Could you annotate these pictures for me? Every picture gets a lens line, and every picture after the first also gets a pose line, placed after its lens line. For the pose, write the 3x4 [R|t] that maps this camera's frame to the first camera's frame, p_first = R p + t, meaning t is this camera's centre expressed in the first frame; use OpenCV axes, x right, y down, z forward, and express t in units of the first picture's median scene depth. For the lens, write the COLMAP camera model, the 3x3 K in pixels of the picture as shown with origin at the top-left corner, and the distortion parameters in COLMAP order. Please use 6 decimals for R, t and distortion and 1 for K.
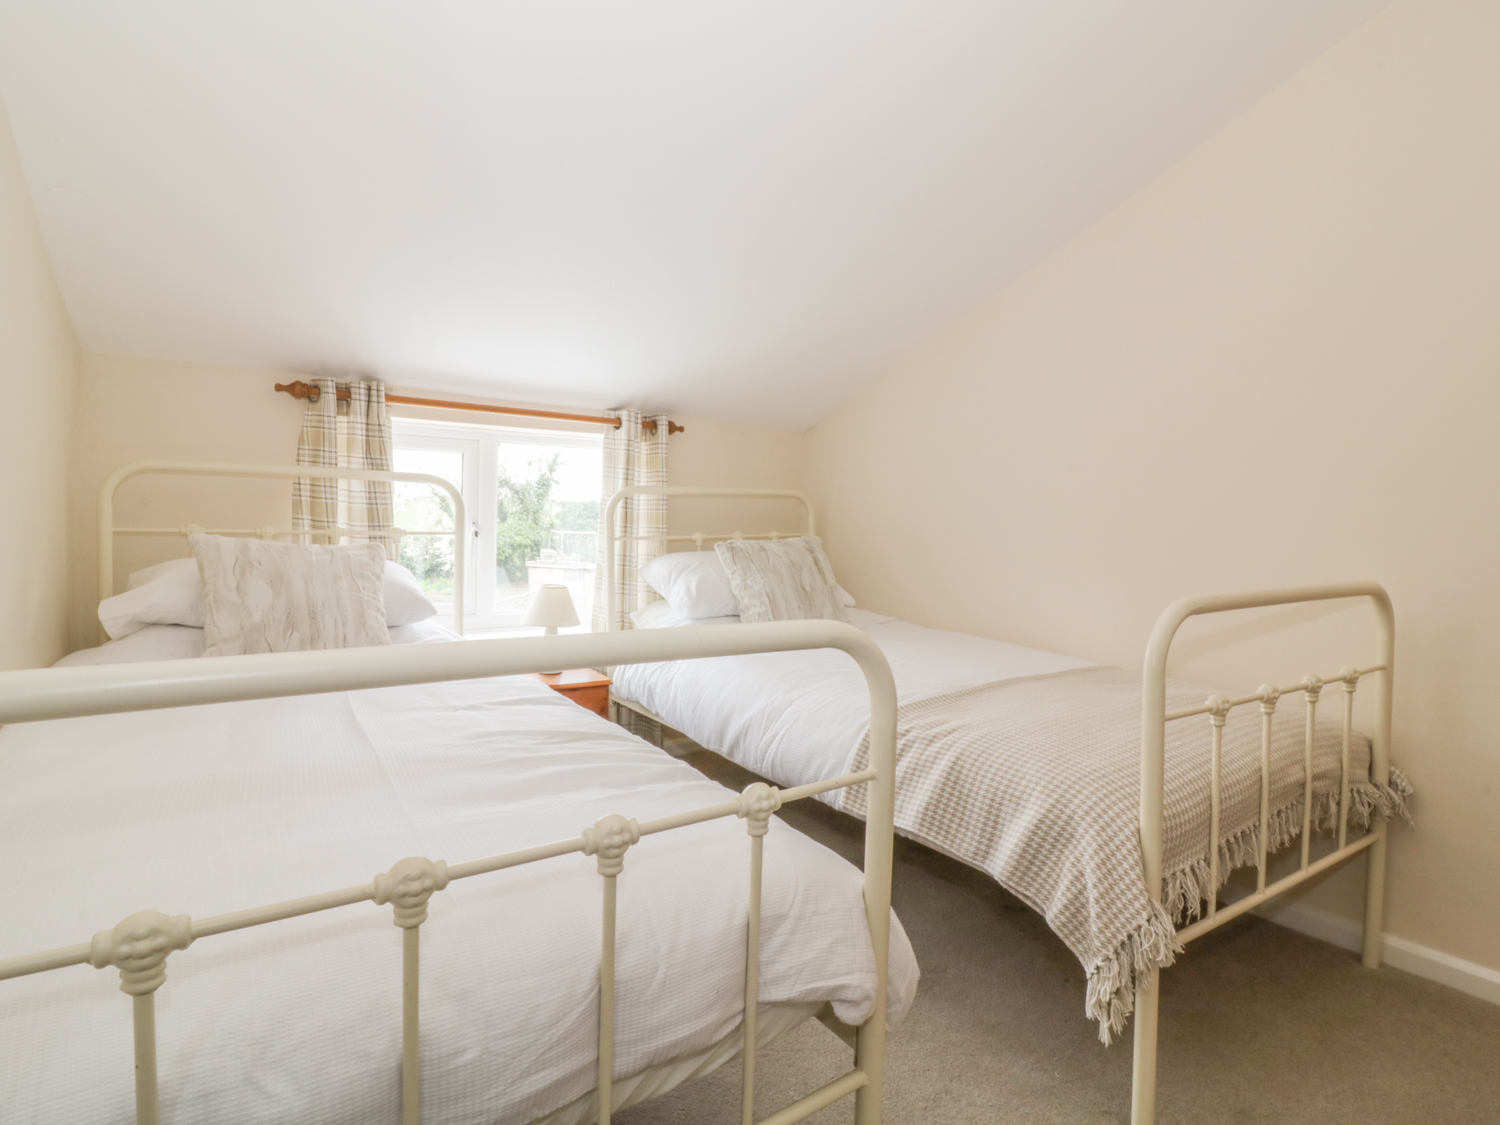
lens RADIAL K [[803.4, 0, 750.0], [0, 803.4, 562.5], [0, 0, 1]] dist [-0.003558, -0.000955]
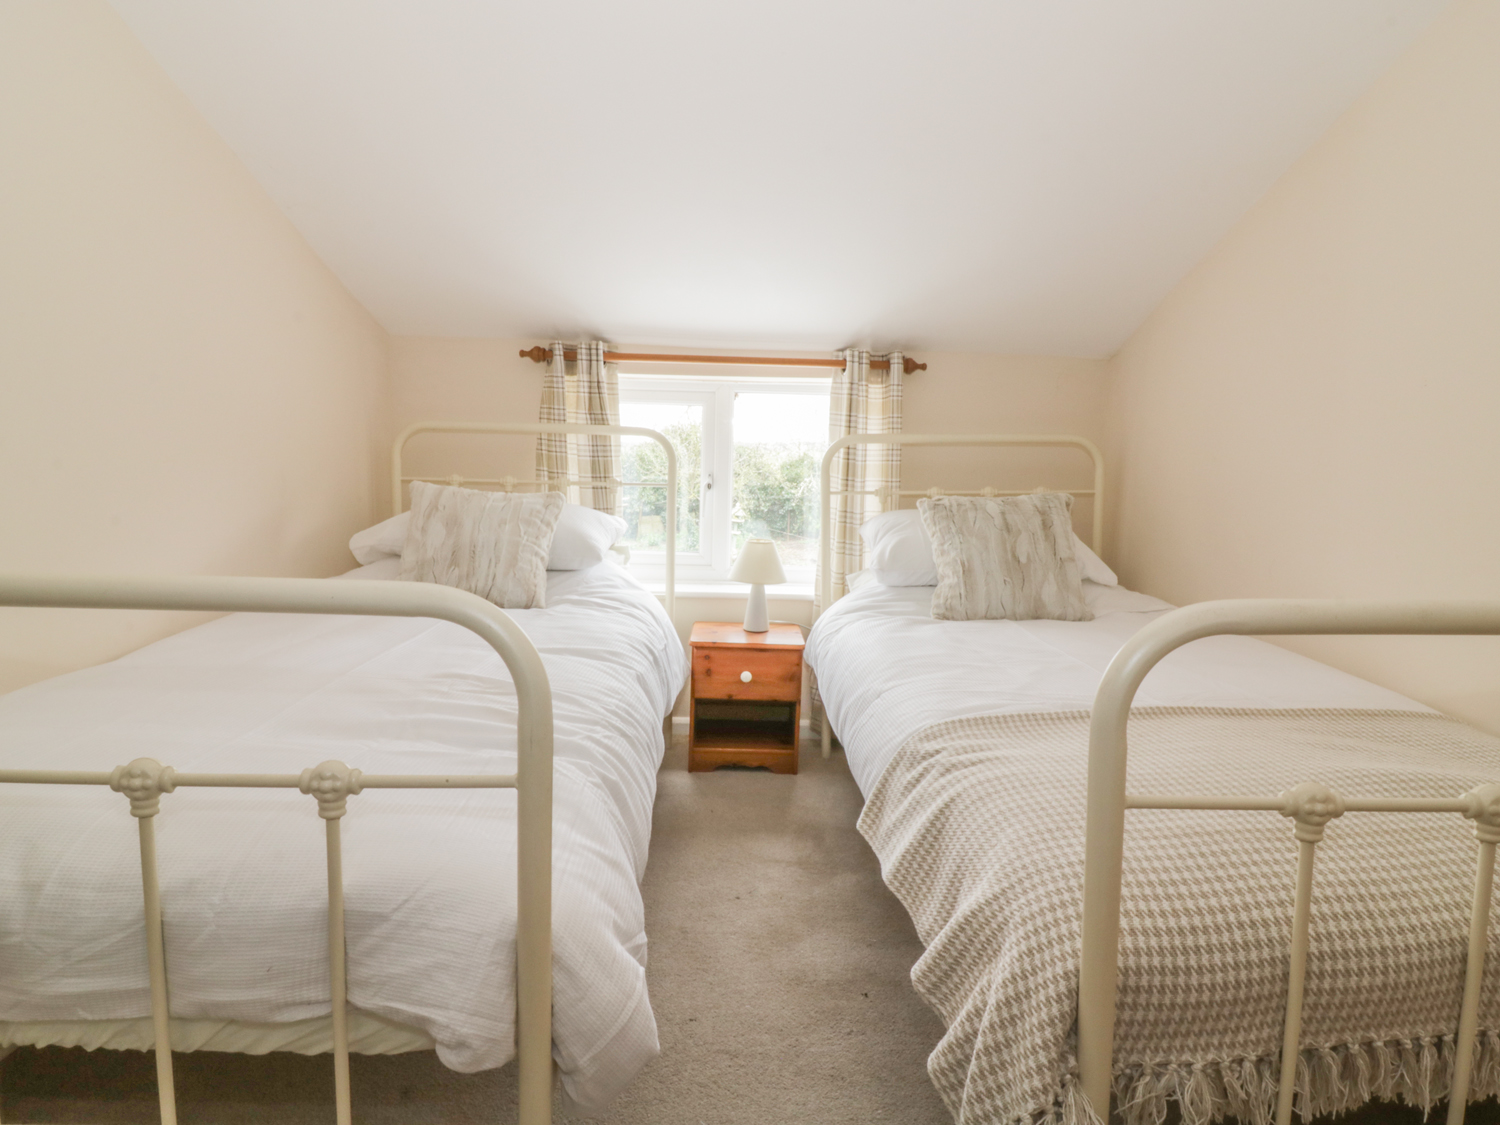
lens RADIAL K [[830.1, 0, 750.0], [0, 830.1, 562.5], [0, 0, 1]] dist [-0.001247, -0.011339]
pose [[0.831559, 0.060590, -0.552122, 0.329221], [-0.032704, 0.997649, 0.060226, -0.005011], [0.554473, -0.032025, 0.831585, 0.186603]]
